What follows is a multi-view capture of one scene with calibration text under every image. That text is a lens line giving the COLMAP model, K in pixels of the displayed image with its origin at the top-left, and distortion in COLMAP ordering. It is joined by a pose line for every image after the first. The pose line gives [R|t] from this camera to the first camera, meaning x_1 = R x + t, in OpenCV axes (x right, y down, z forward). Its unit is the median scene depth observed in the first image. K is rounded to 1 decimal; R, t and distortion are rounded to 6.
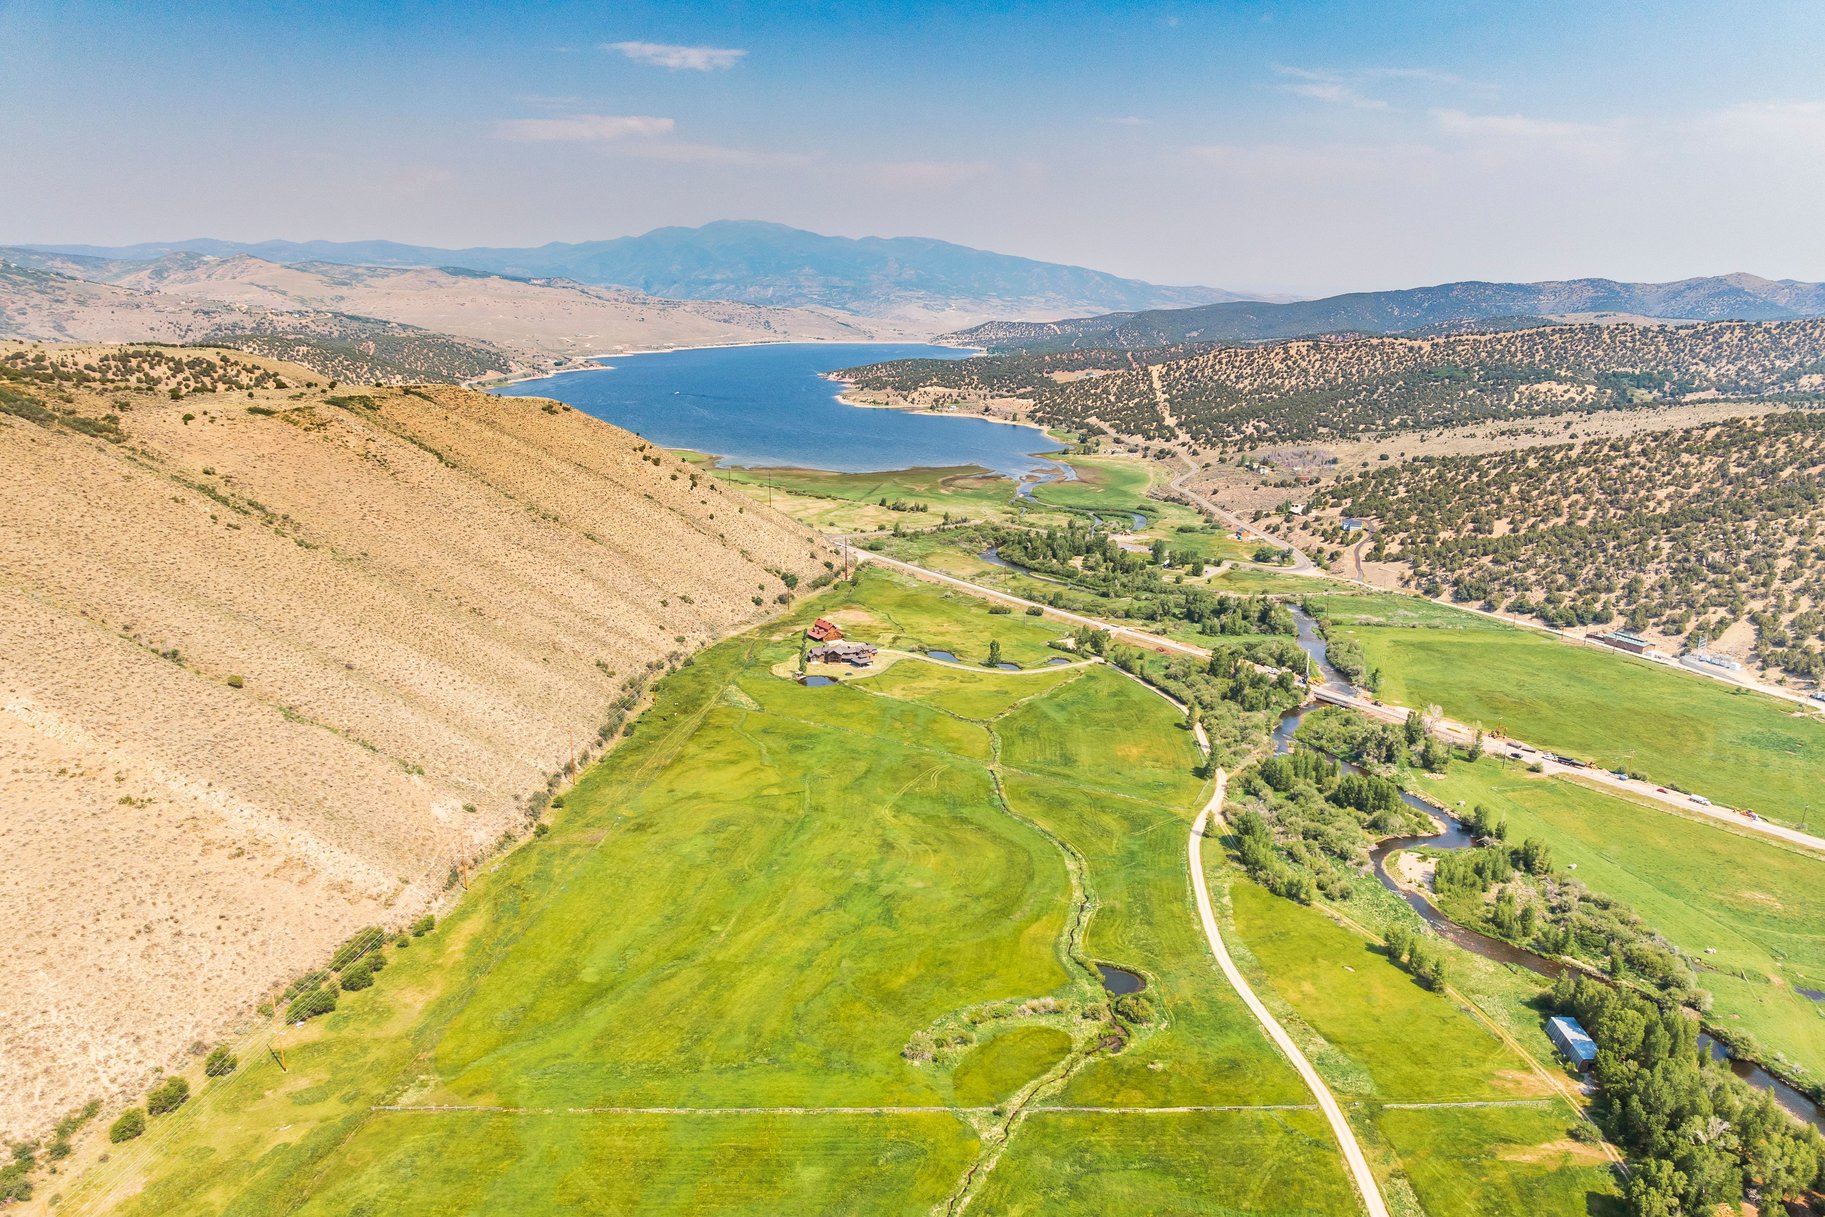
lens RADIAL K [[1292.7, 0, 917.4], [0, 1292.7, 656.8], [0, 0, 1]] dist [-0.036065, 0.000244]
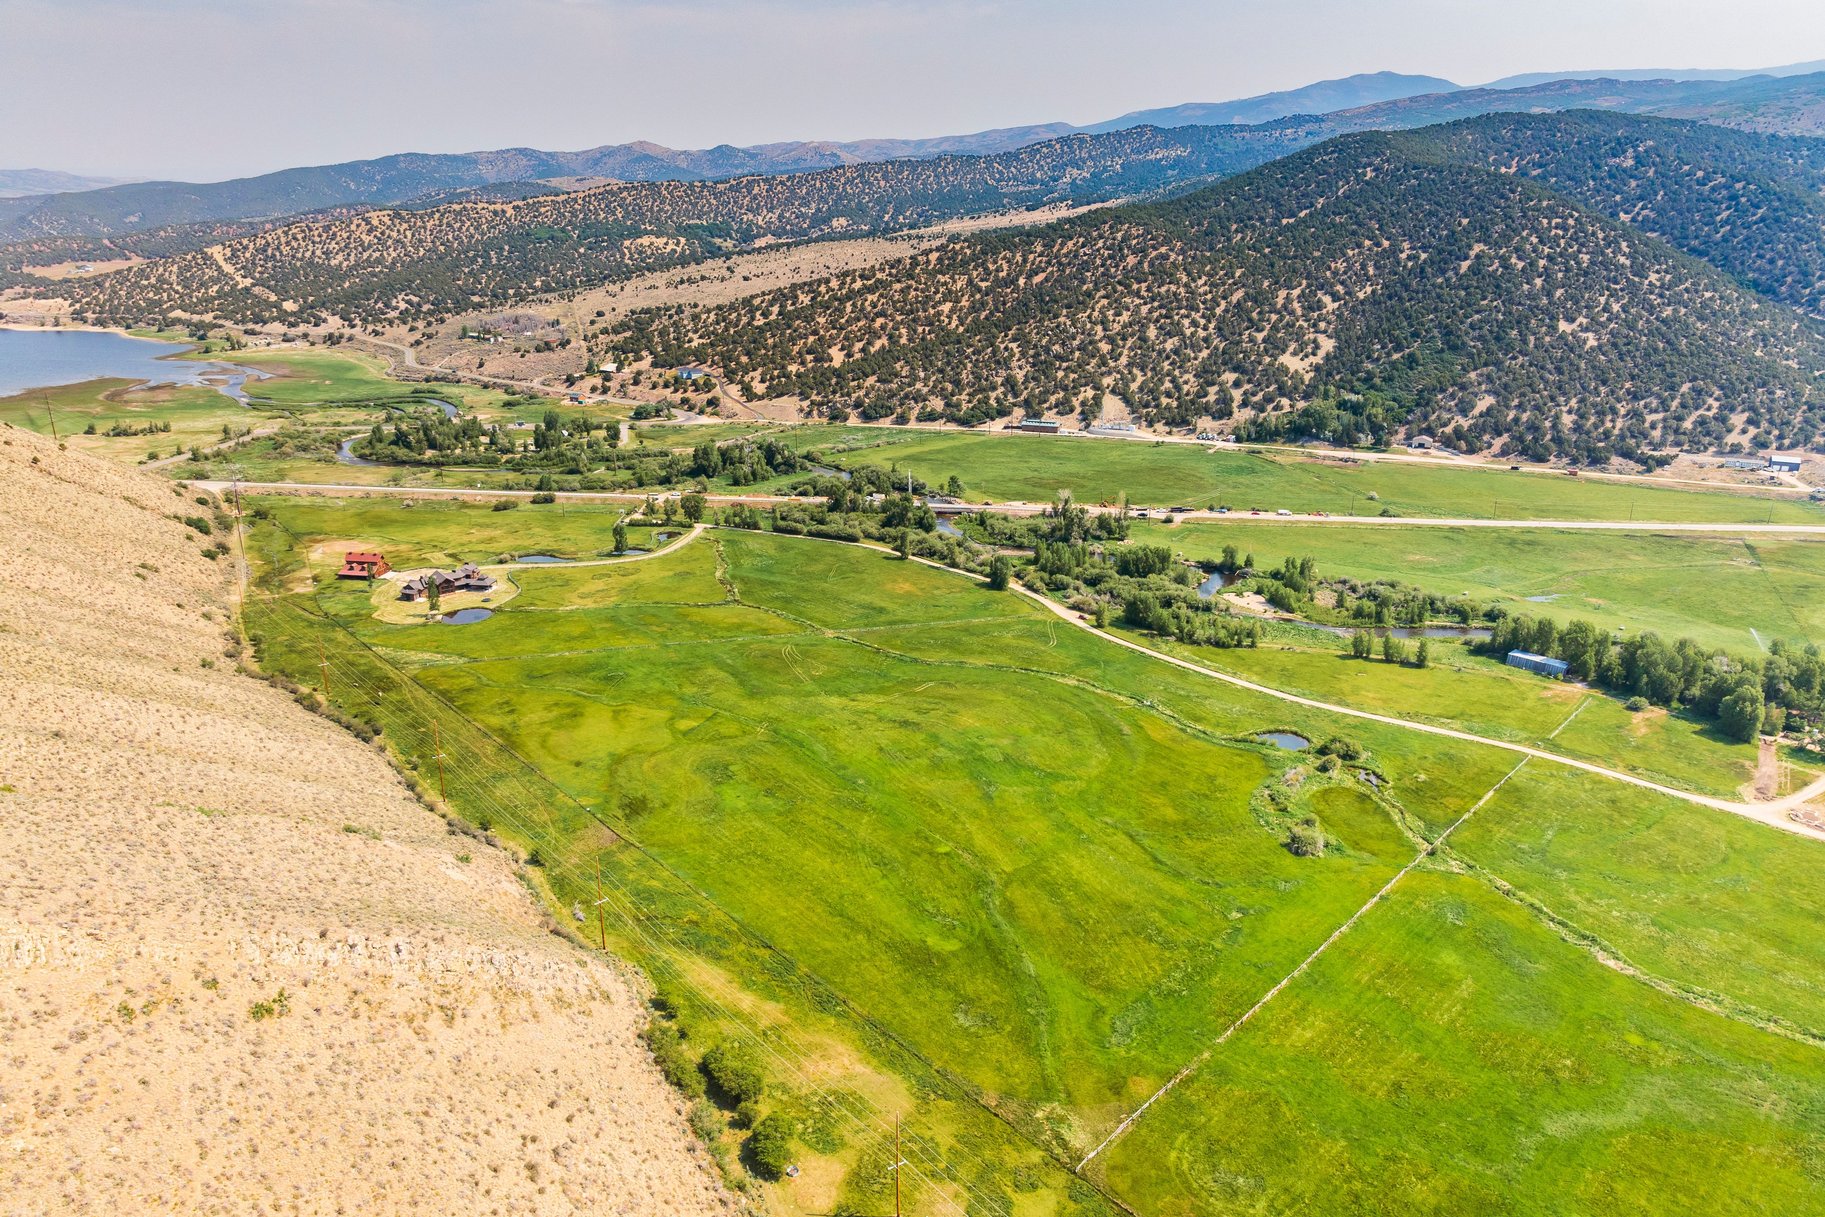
lens RADIAL K [[1292.7, 0, 913.1], [0, 1292.7, 610.8], [0, 0, 1]] dist [-0.036065, 0.000244]
pose [[0.687720, -0.241693, 0.684563, -0.379790], [0.204820, 0.969244, 0.136438, -0.031638], [-0.696484, 0.046381, 0.716072, 0.216829]]
